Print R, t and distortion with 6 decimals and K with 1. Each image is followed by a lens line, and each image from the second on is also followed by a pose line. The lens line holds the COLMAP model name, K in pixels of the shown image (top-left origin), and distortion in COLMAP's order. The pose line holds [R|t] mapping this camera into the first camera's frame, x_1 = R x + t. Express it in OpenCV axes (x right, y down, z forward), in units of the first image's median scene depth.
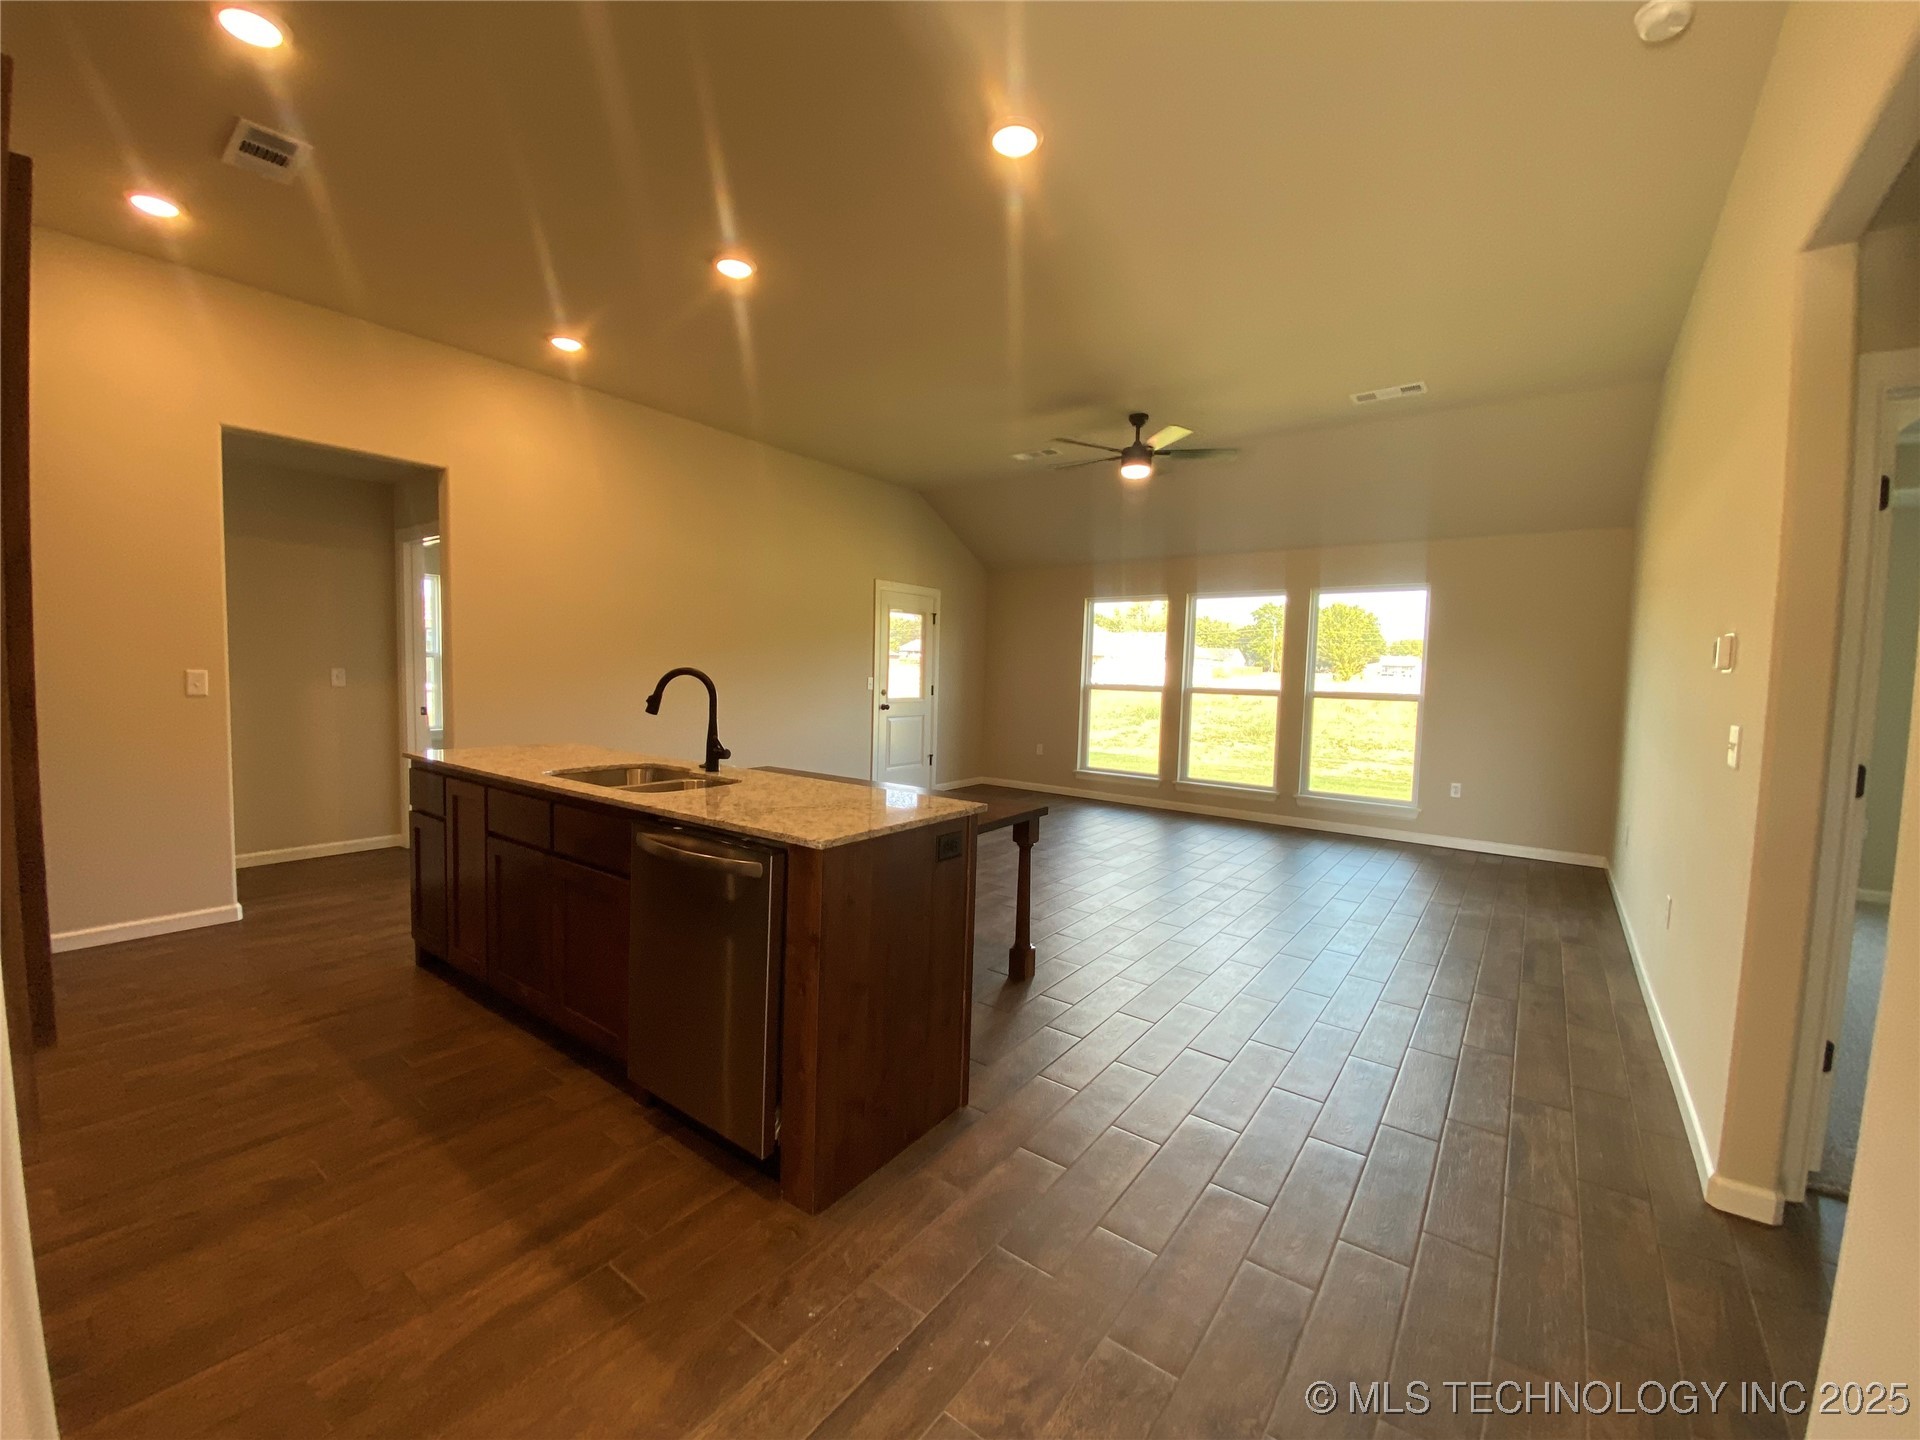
lens RADIAL K [[778.6, 0, 951.8], [0, 778.6, 716.3], [0, 0, 1]] dist [-0.000055, -0.005895]
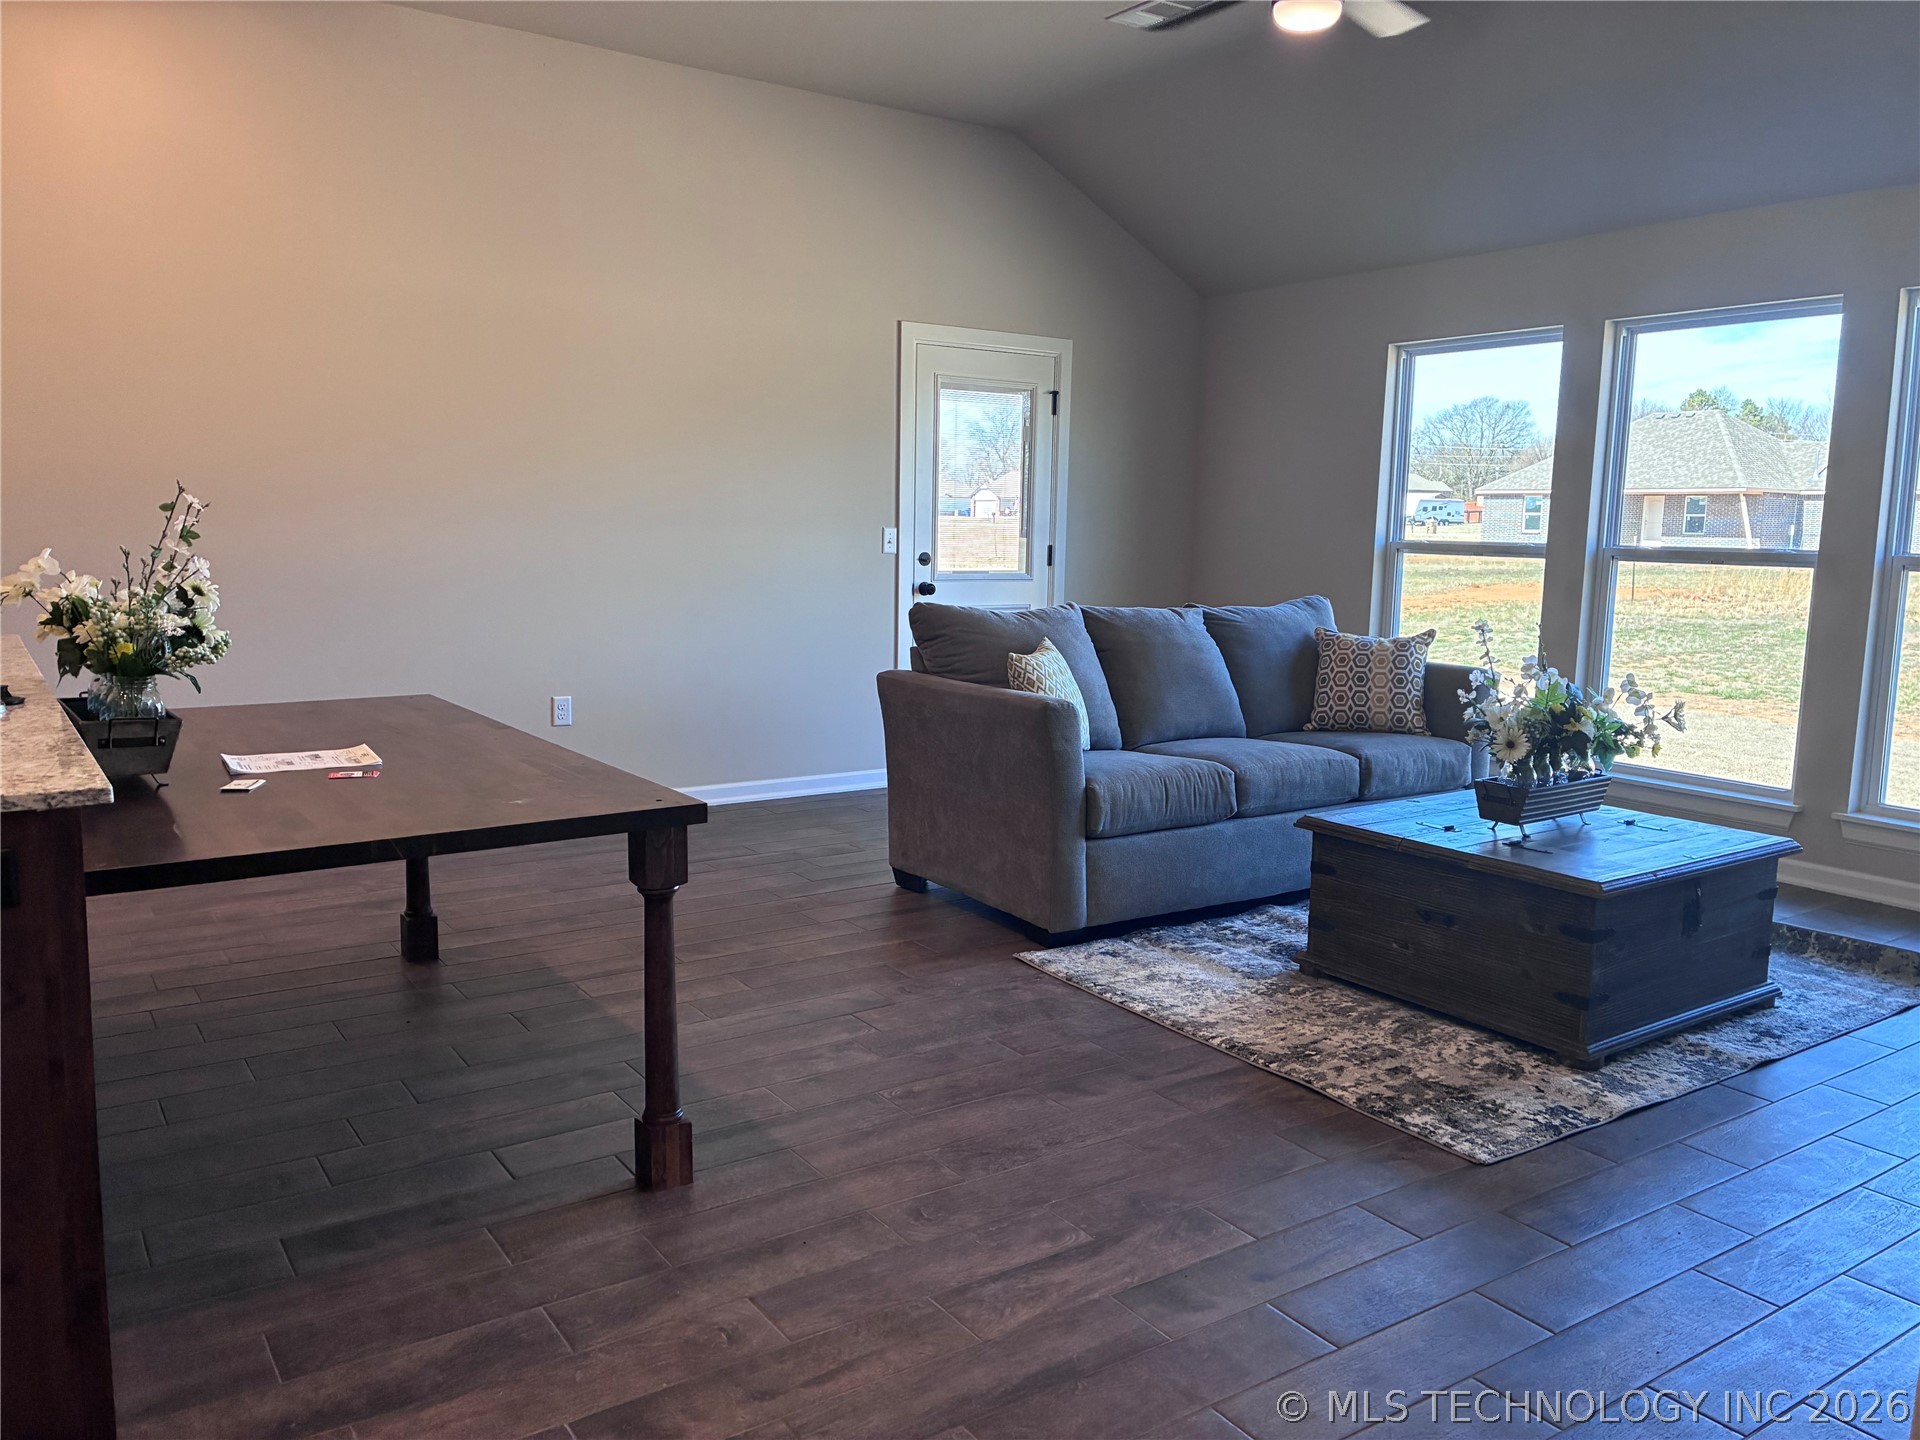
lens RADIAL K [[1467.6, 0, 956.5], [0, 1467.6, 720.6], [0, 0, 1]] dist [0.031888, -0.031270]
pose [[0.948719, 0.034883, -0.314190, 0.401698], [-0.013105, 0.997379, 0.071163, 0.008712], [0.315849, -0.063396, 0.946689, 0.218277]]
